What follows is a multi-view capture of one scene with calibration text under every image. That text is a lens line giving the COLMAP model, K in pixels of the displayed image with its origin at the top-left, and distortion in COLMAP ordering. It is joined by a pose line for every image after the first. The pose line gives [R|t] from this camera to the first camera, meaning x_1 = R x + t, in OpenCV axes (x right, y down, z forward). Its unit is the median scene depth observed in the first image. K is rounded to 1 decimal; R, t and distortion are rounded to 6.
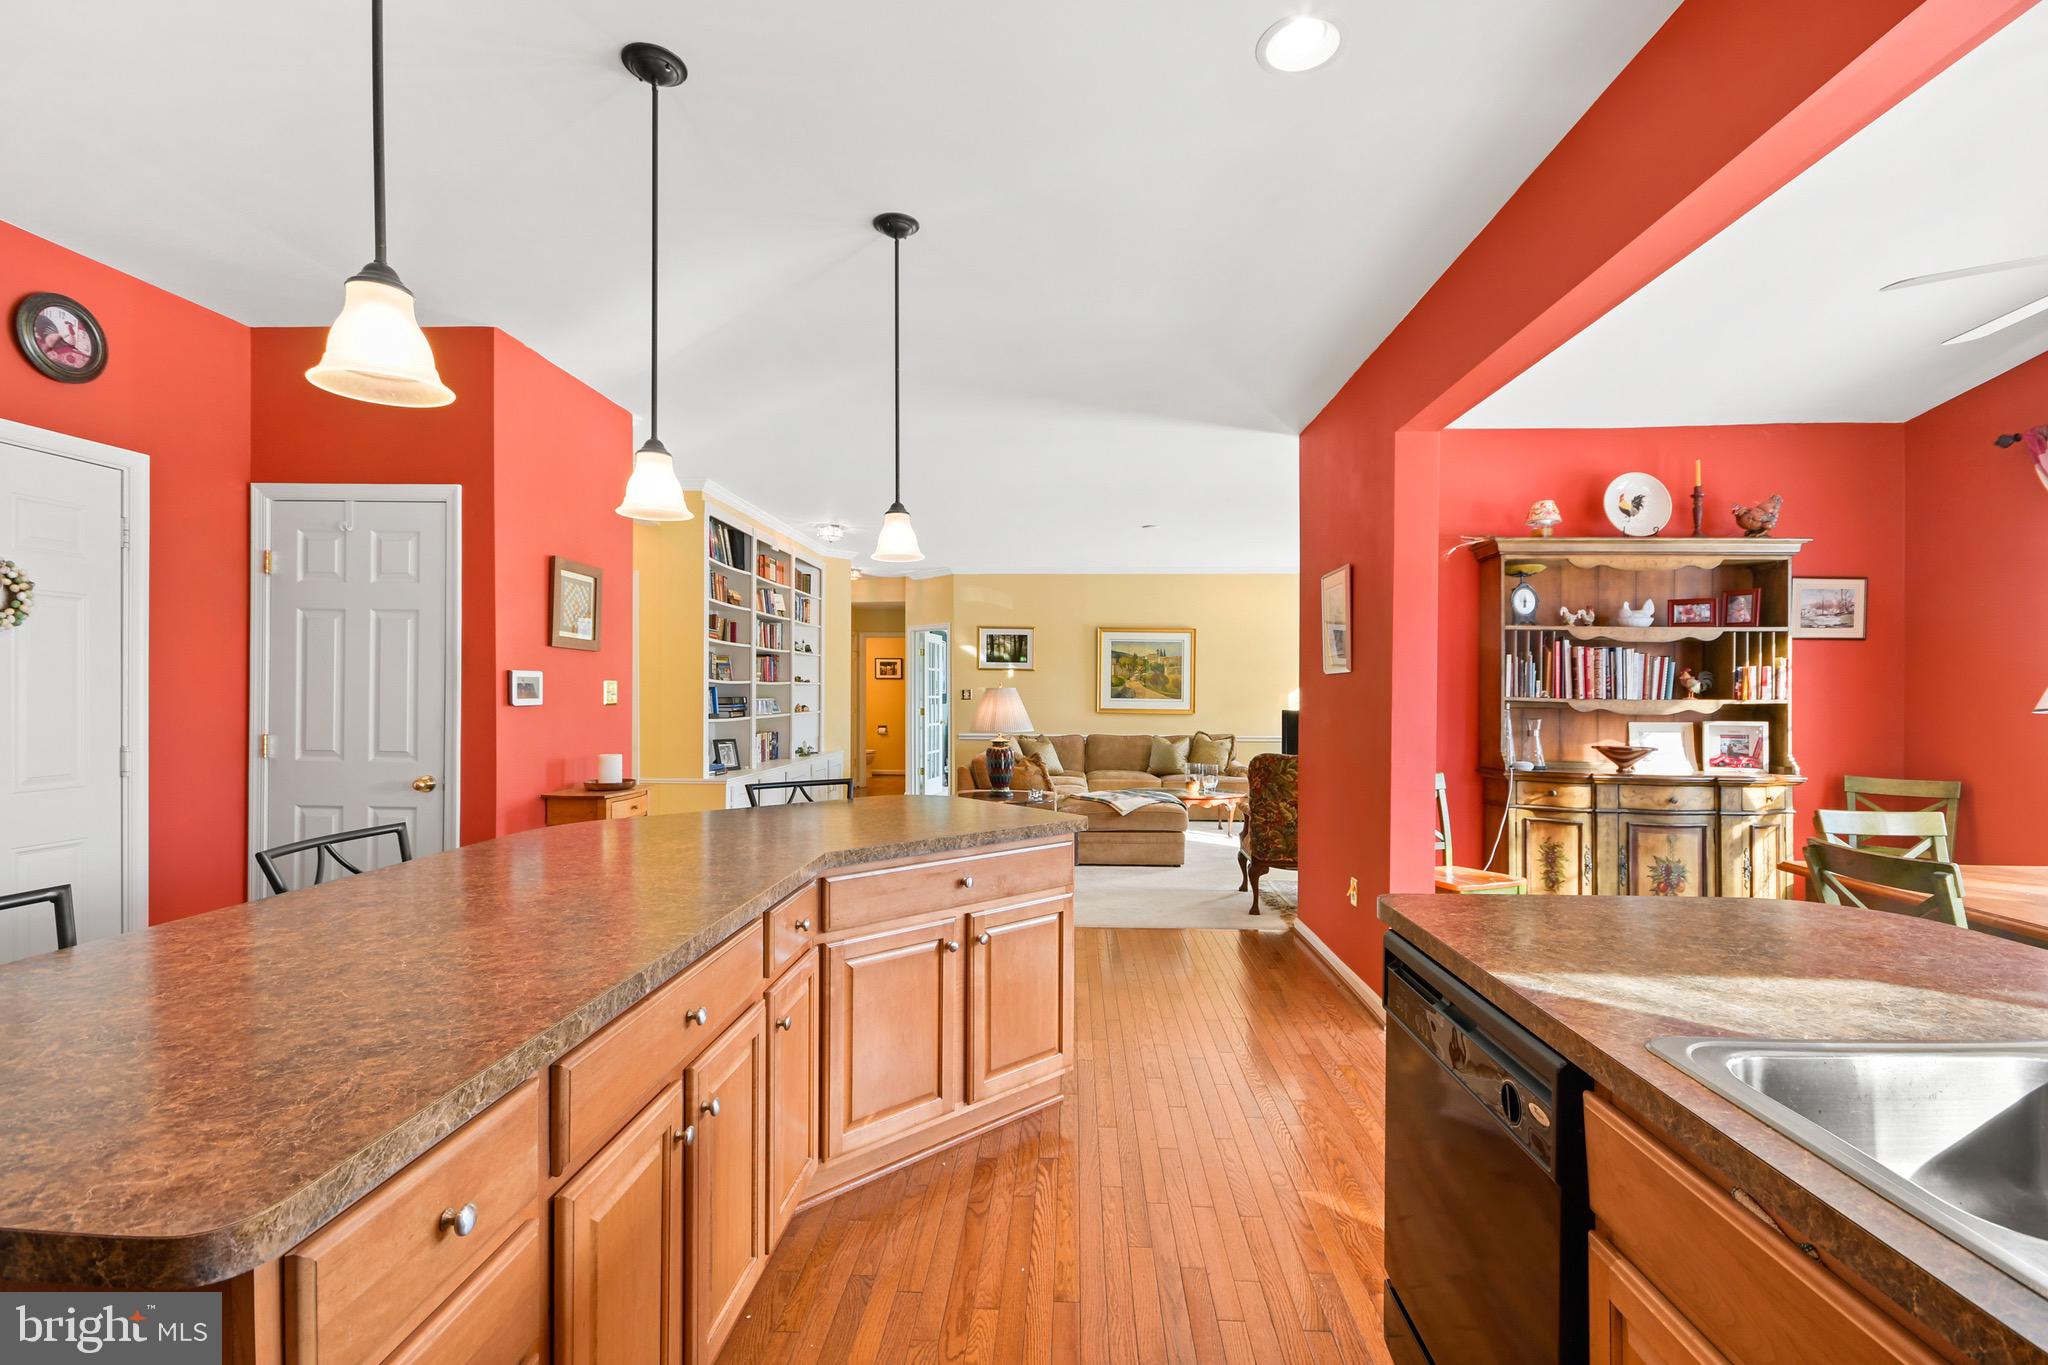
lens RADIAL K [[906.9, 0, 1037.1], [0, 906.9, 700.1], [0, 0, 1]] dist [0.000551, -0.000537]
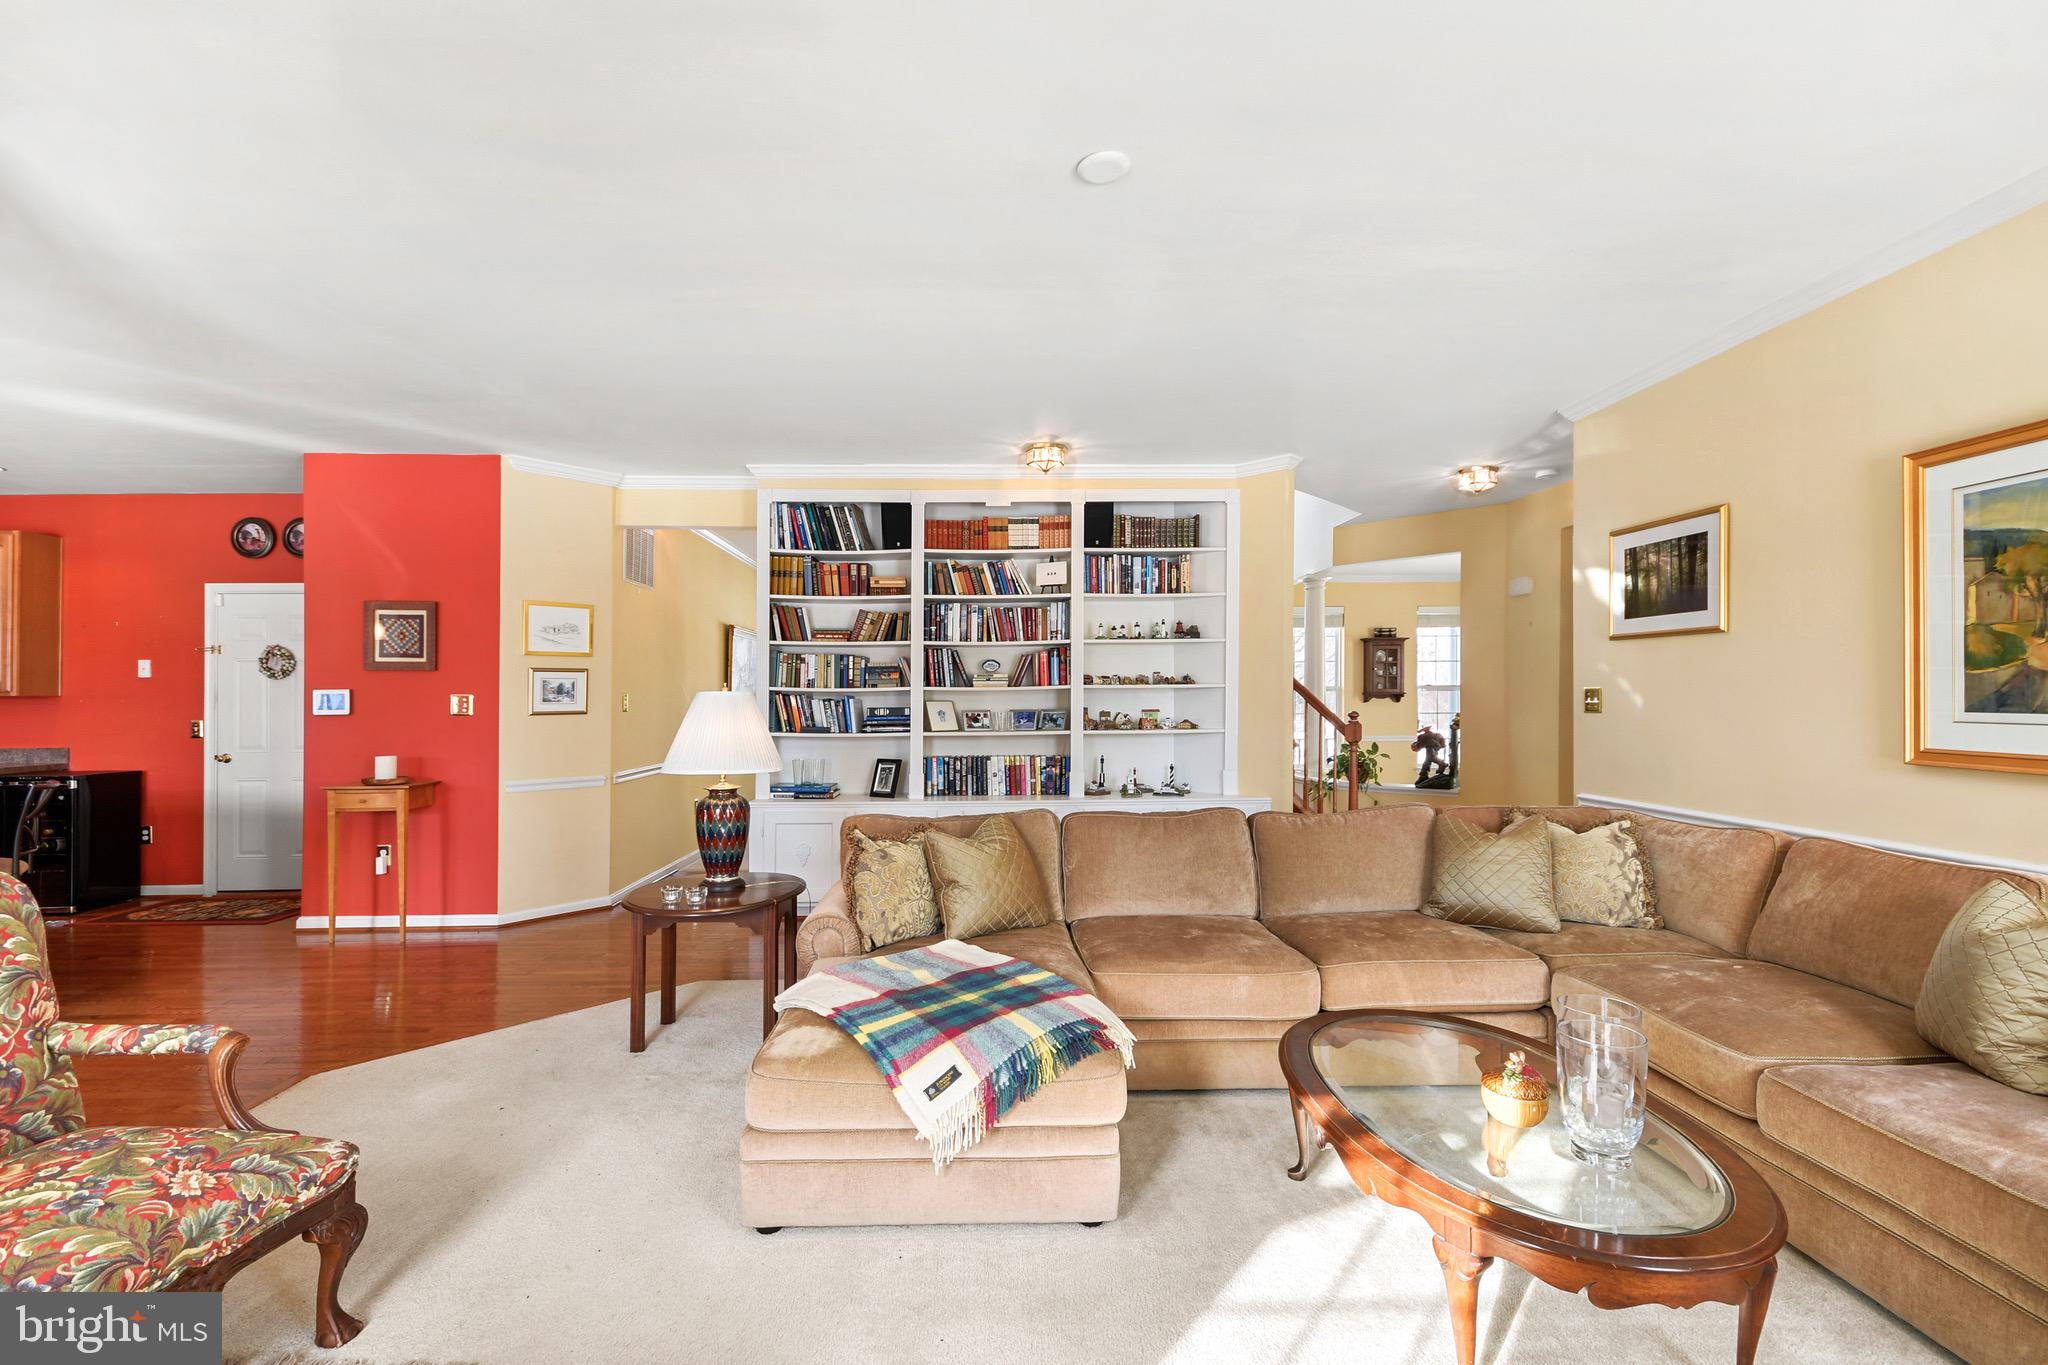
lens RADIAL K [[894.5, 0, 1013.7], [0, 894.5, 700.5], [0, 0, 1]] dist [0.020558, -0.012065]
pose [[0.074319, -0.003396, -0.997229, 0.796861], [-0.000400, 0.999994, -0.003435, -0.010630], [0.997234, 0.000654, 0.074317, 1.748193]]
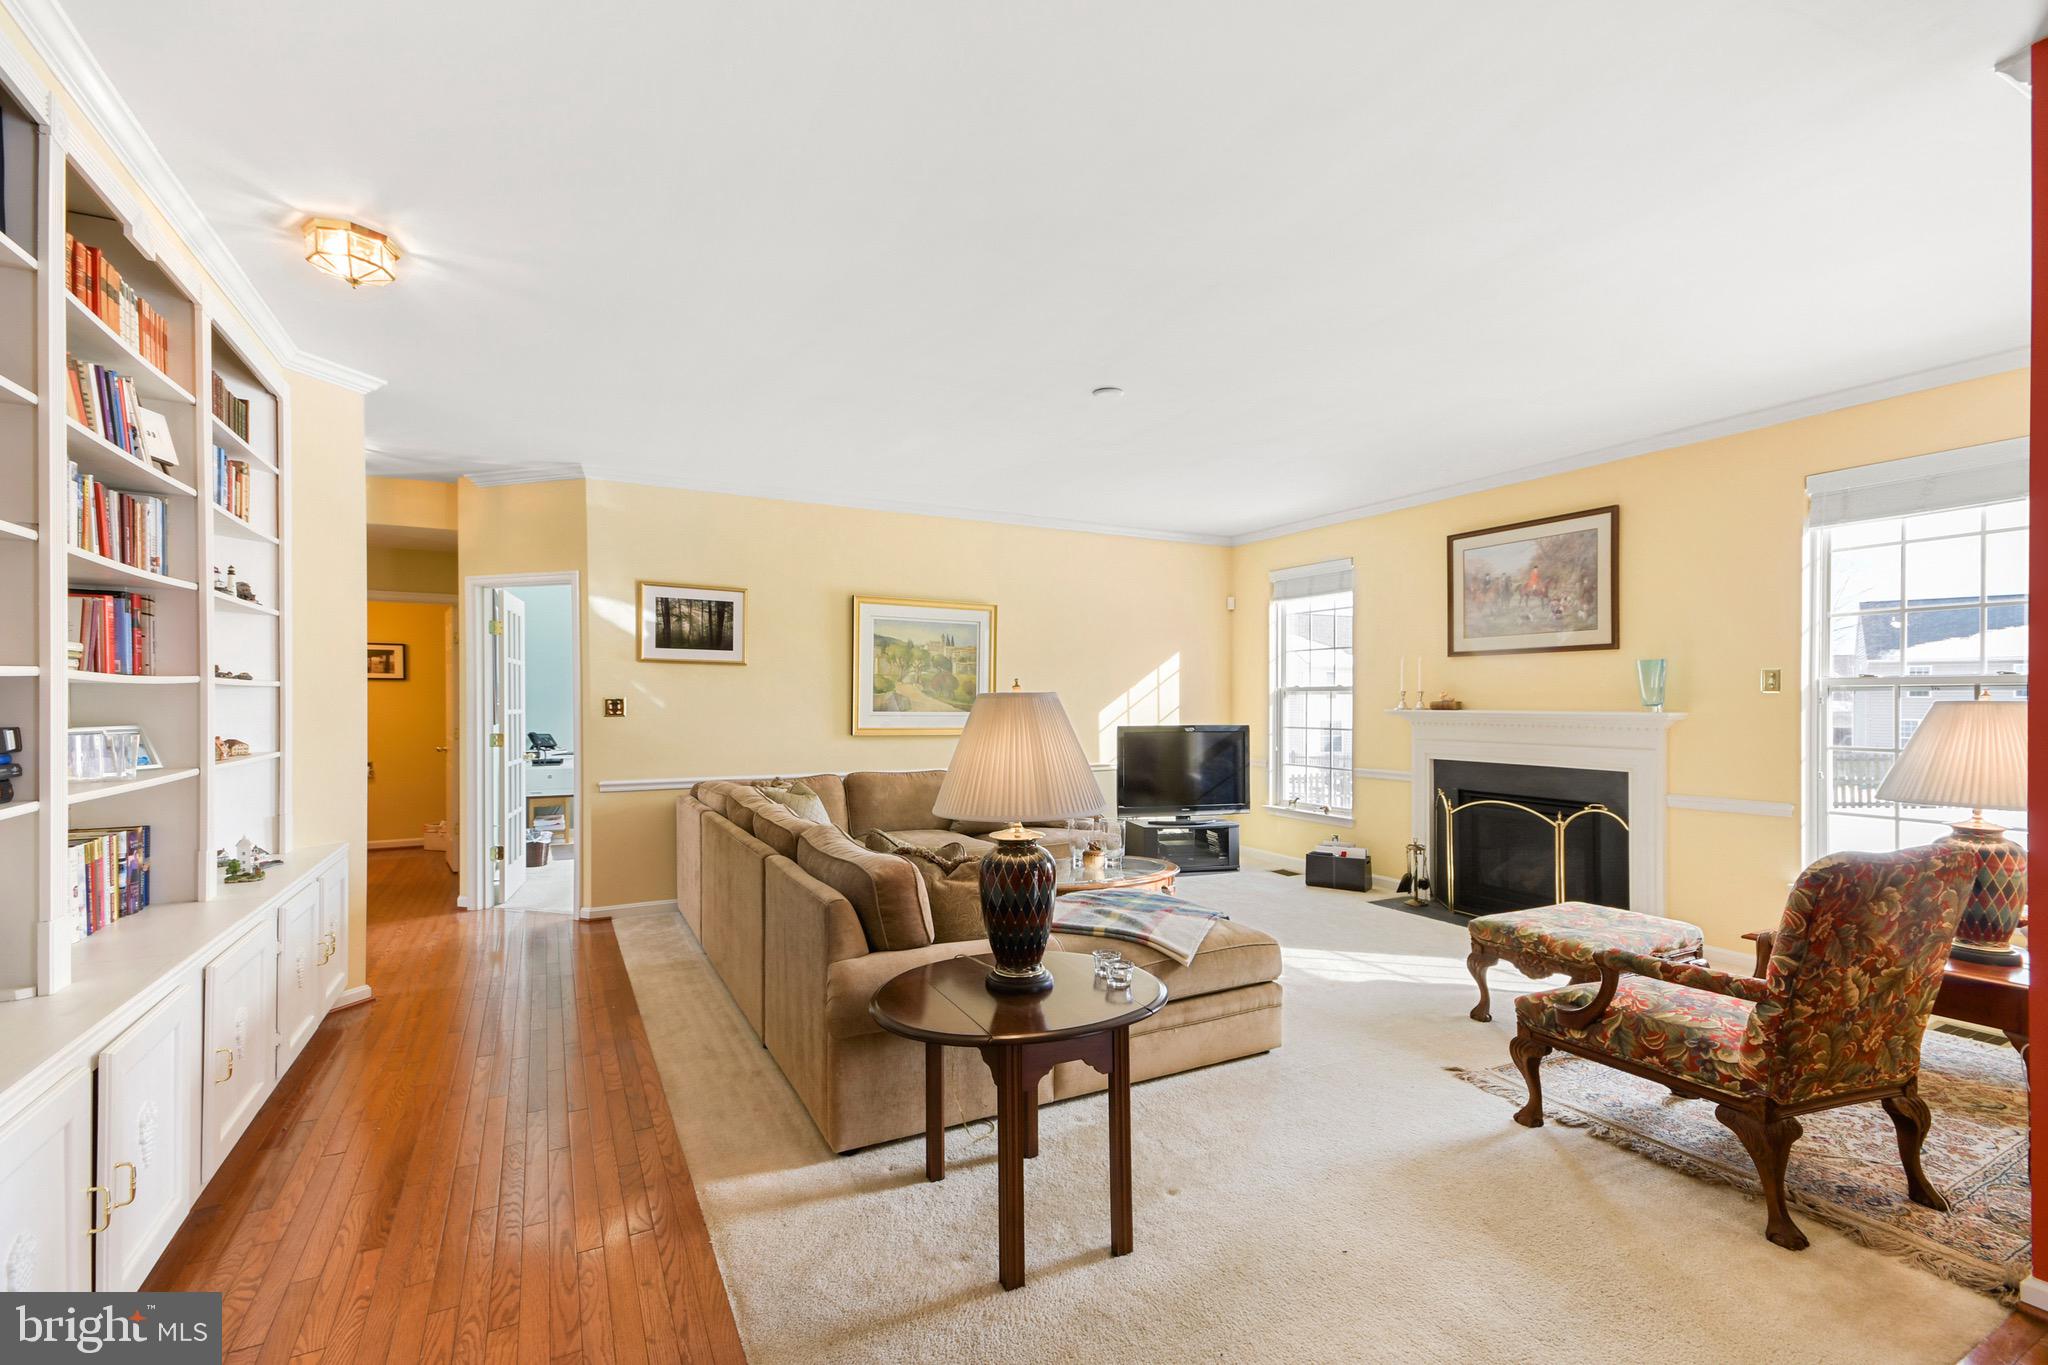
lens RADIAL K [[891.1, 0, 1020.2], [0, 891.1, 707.3], [0, 0, 1]] dist [0.021839, 0.000046]
pose [[0.861359, -0.008131, 0.507931, -0.347894], [0.007905, 0.999965, 0.002601, -0.014045], [-0.507935, 0.001775, 0.861394, 1.060586]]
